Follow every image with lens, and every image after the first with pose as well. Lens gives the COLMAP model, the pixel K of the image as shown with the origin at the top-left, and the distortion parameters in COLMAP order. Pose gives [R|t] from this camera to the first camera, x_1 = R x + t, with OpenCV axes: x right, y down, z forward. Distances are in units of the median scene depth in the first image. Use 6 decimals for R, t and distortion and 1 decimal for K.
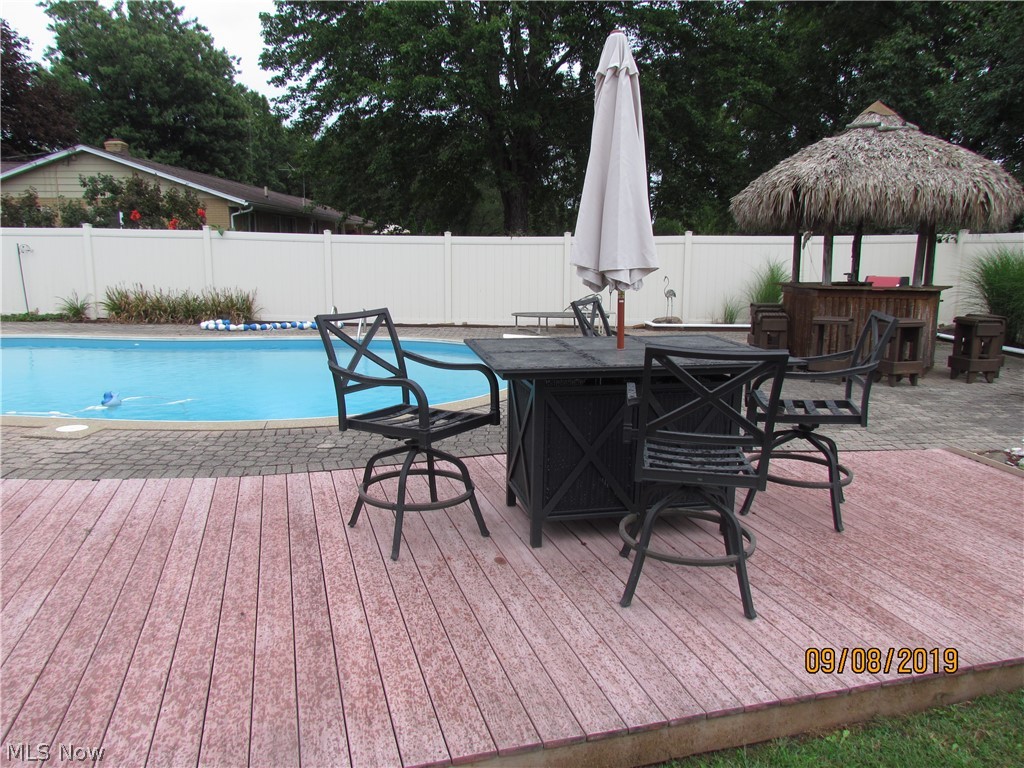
lens RADIAL K [[735.4, 0, 507.9], [0, 735.4, 379.8], [0, 0, 1]] dist [-0.012827, -0.002131]
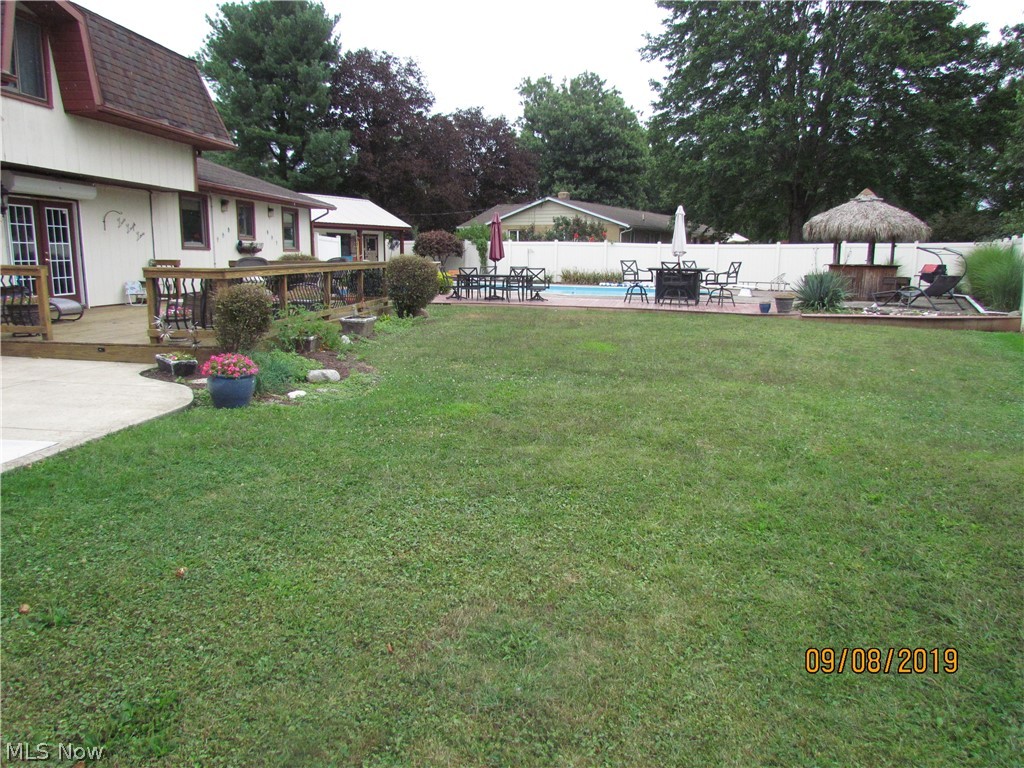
lens RADIAL K [[735.4, 0, 513.5], [0, 735.4, 380.7], [0, 0, 1]] dist [-0.012827, -0.002131]
pose [[0.871828, 0.082512, -0.482813, 0.136848], [-0.086168, 0.996173, 0.014648, 0.061685], [0.482173, 0.028832, 0.875601, -0.322869]]
